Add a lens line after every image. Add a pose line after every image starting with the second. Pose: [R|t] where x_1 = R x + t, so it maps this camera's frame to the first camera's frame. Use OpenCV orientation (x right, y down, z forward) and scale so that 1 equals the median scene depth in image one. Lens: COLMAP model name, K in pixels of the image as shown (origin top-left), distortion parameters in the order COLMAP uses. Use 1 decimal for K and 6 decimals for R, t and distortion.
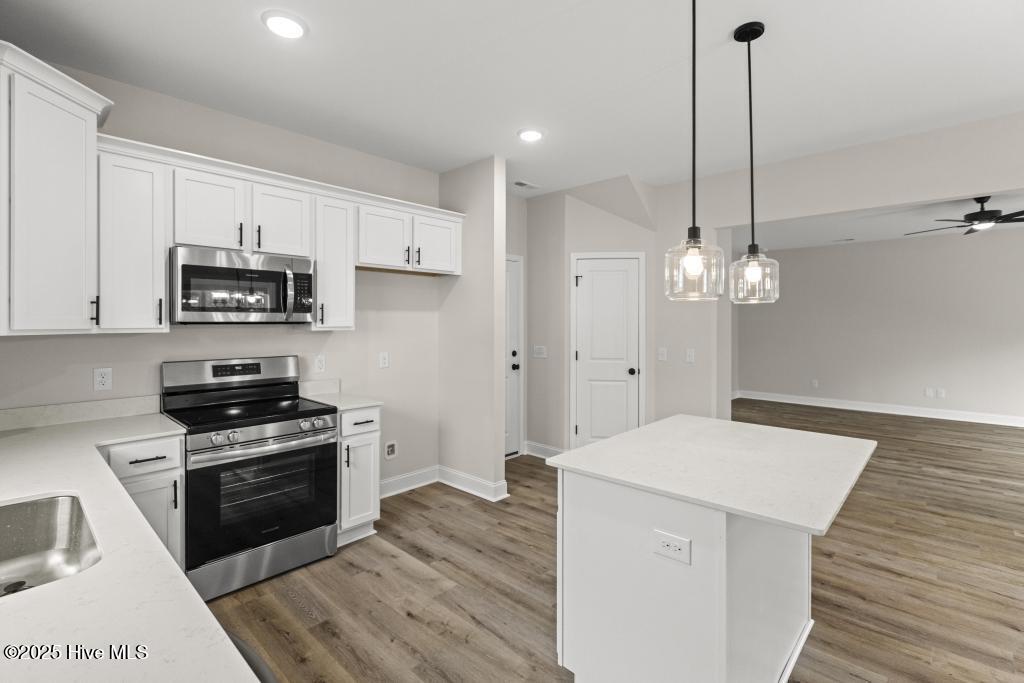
lens RADIAL K [[464.7, 0, 512.2], [0, 464.7, 328.5], [0, 0, 1]] dist [0.001620, 0.000287]
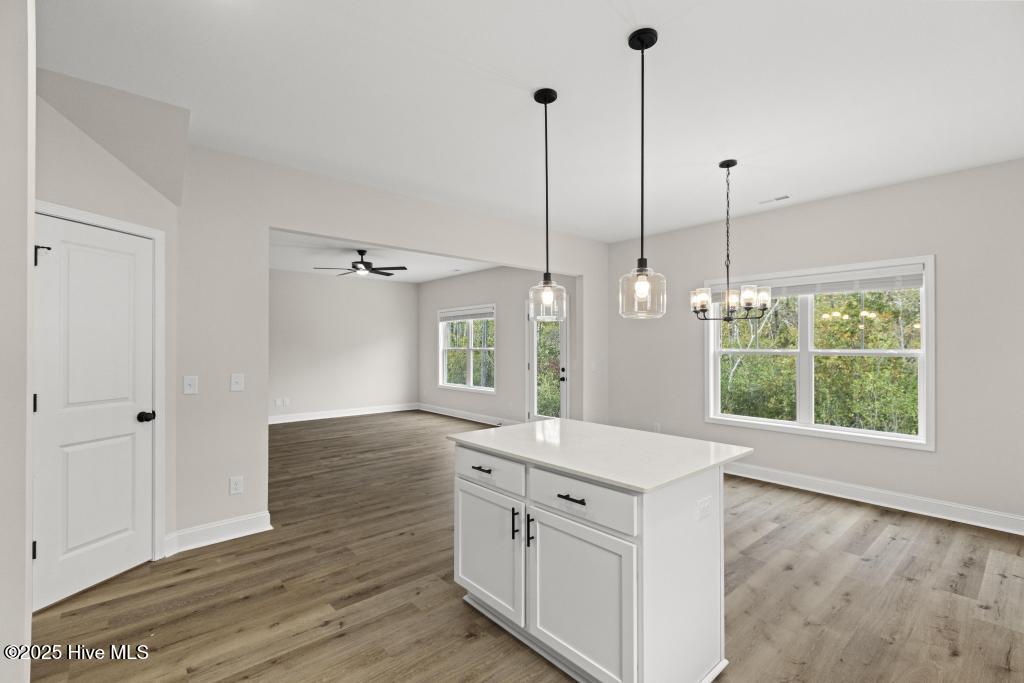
lens RADIAL K [[456.9, 0, 507.0], [0, 456.9, 346.1], [0, 0, 1]] dist [0.004639, 0.000652]
pose [[0.105305, -0.002917, 0.994436, -0.433398], [0.012095, 0.999925, 0.001652, 0.002749], [-0.994366, 0.011854, 0.105333, 0.638425]]
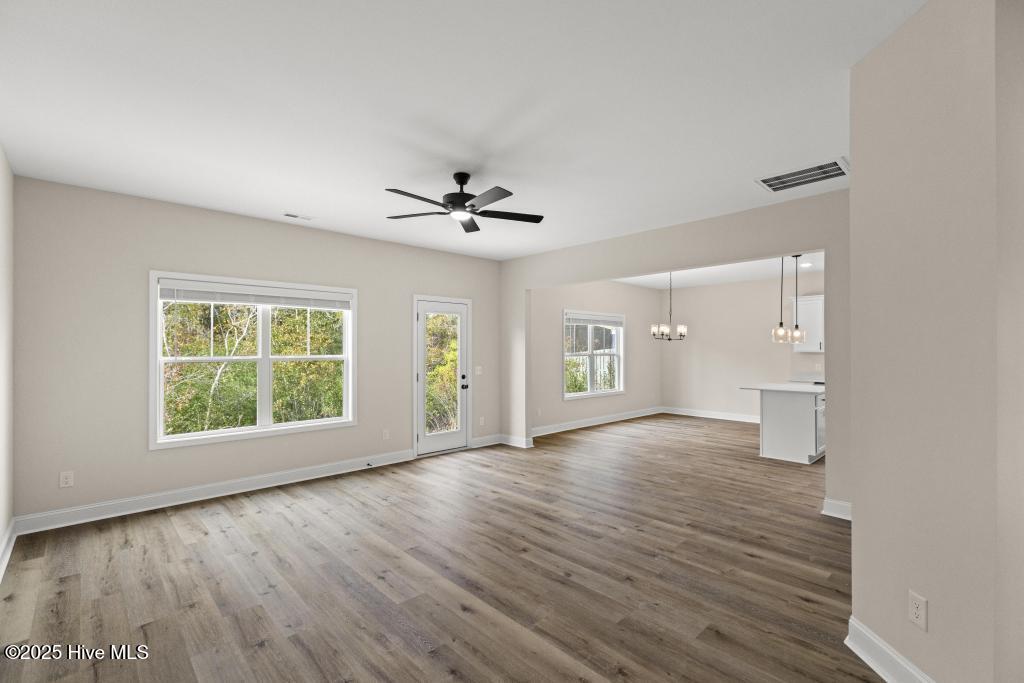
lens RADIAL K [[456.9, 0, 507.0], [0, 456.9, 346.1], [0, 0, 1]] dist [0.004639, 0.000652]
pose [[-0.998559, -0.000639, 0.053663, 1.349515], [-0.000614, 1.000000, 0.000481, -0.019747], [-0.053664, 0.000448, -0.998559, 2.567277]]
